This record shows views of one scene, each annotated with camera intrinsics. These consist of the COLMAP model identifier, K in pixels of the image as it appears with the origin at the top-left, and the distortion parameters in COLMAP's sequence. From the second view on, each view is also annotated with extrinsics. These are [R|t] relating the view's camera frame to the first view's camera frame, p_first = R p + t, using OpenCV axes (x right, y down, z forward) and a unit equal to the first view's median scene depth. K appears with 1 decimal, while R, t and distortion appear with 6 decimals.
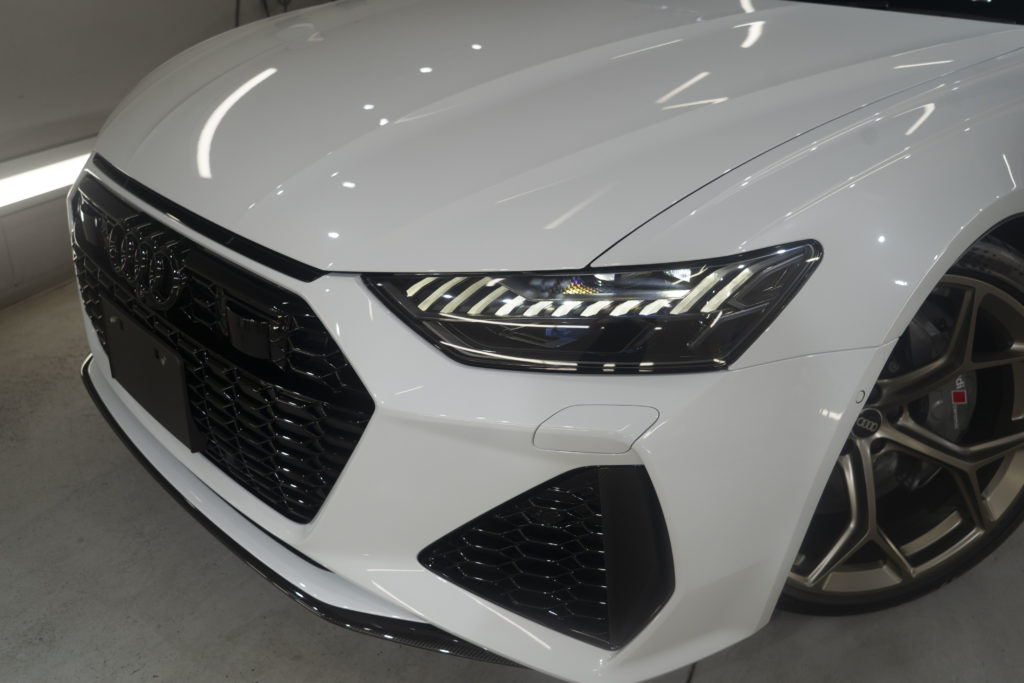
lens RADIAL K [[908.5, 0, 515.7], [0, 908.5, 348.5], [0, 0, 1]] dist [-0.013407, -0.001331]
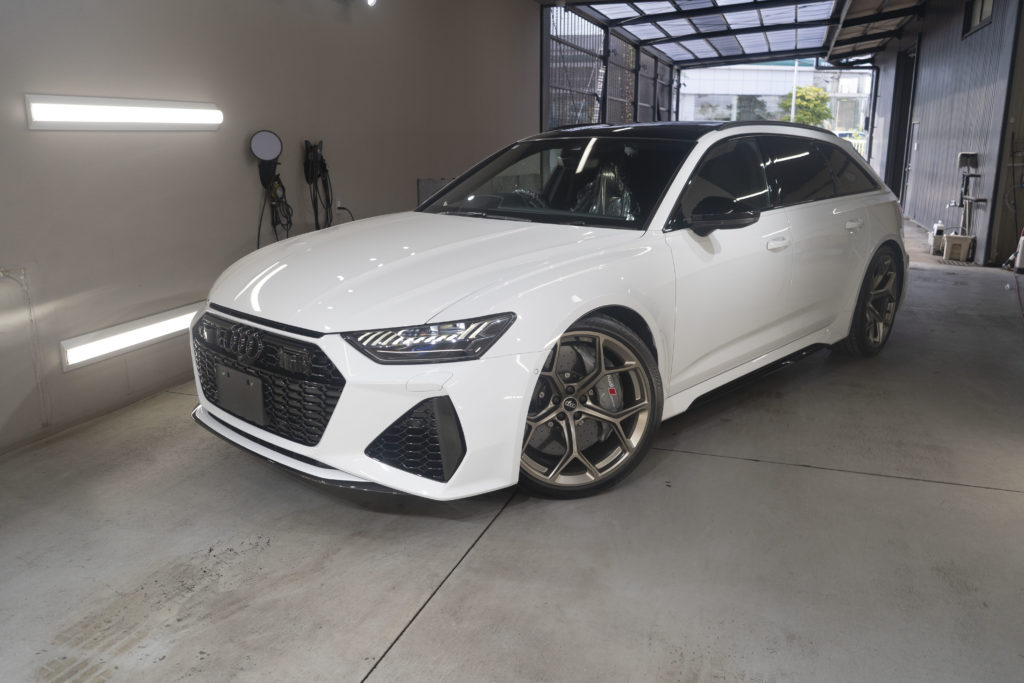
lens RADIAL K [[793.8, 0, 513.4], [0, 793.8, 339.2], [0, 0, 1]] dist [0.007802, 0.000656]
pose [[0.998100, -0.037479, 0.048909, 0.195832], [0.047362, 0.974385, -0.219844, 0.426677], [-0.039417, 0.221742, 0.974308, -1.130829]]
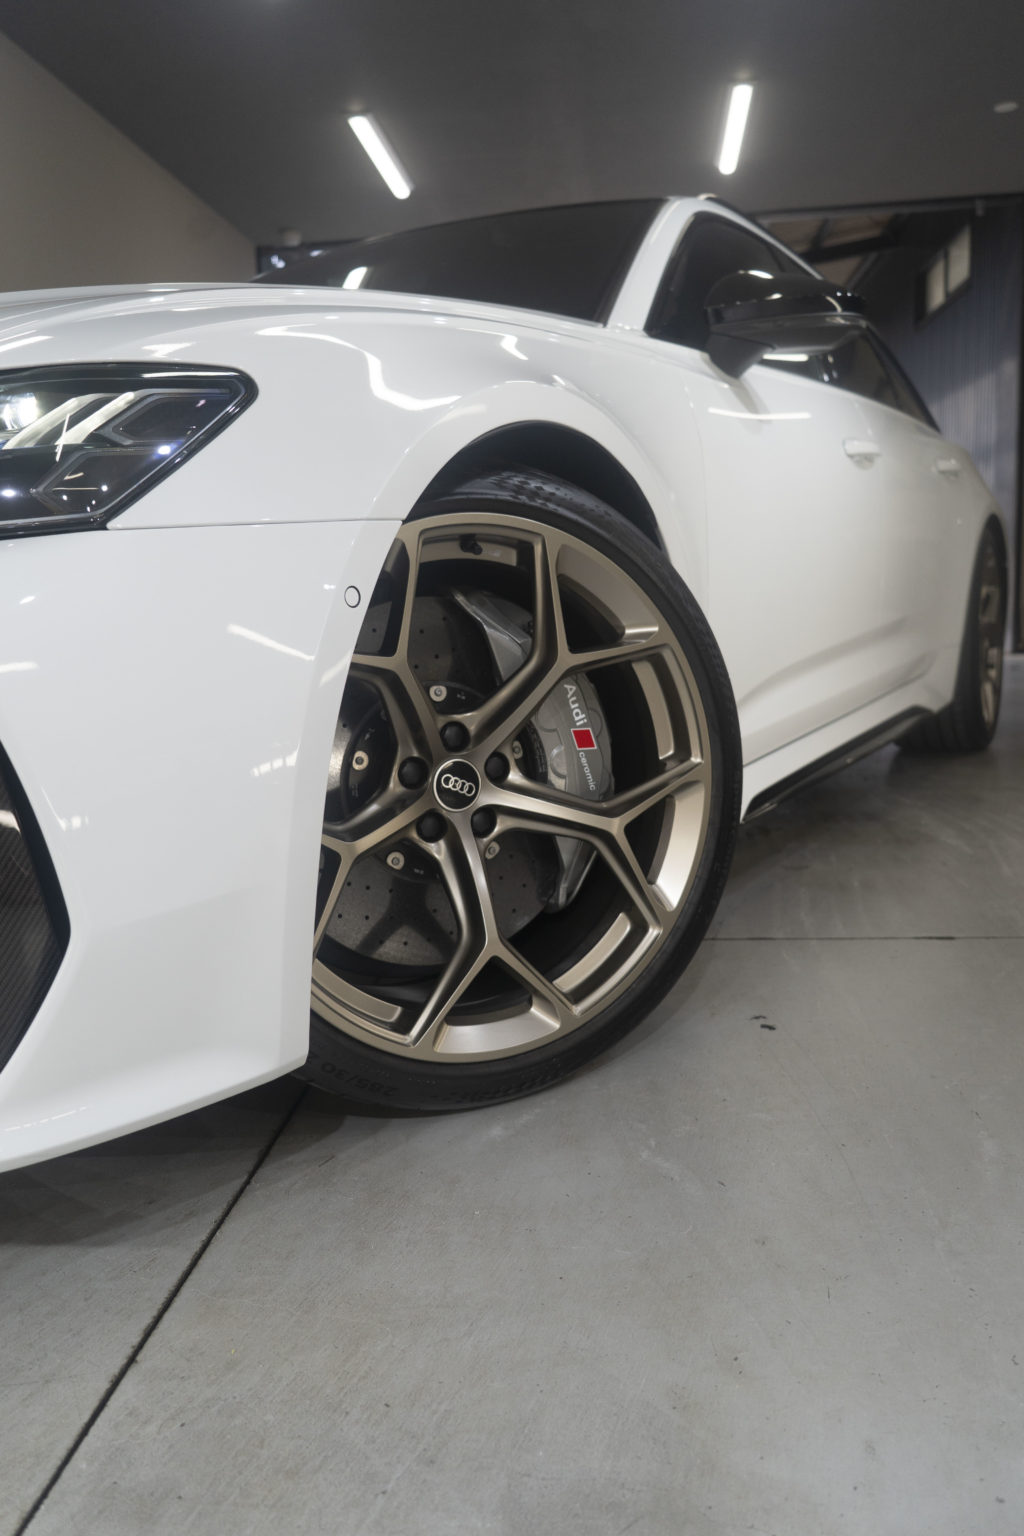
lens RADIAL K [[1190.7, 0, 499.4], [0, 1190.7, 764.3], [0, 0, 1]] dist [0.007802, 0.000656]
pose [[0.959122, -0.100902, 0.264392, 0.229725], [0.178638, 0.940478, -0.289117, 0.401385], [-0.219483, 0.324530, 0.920059, 0.226954]]
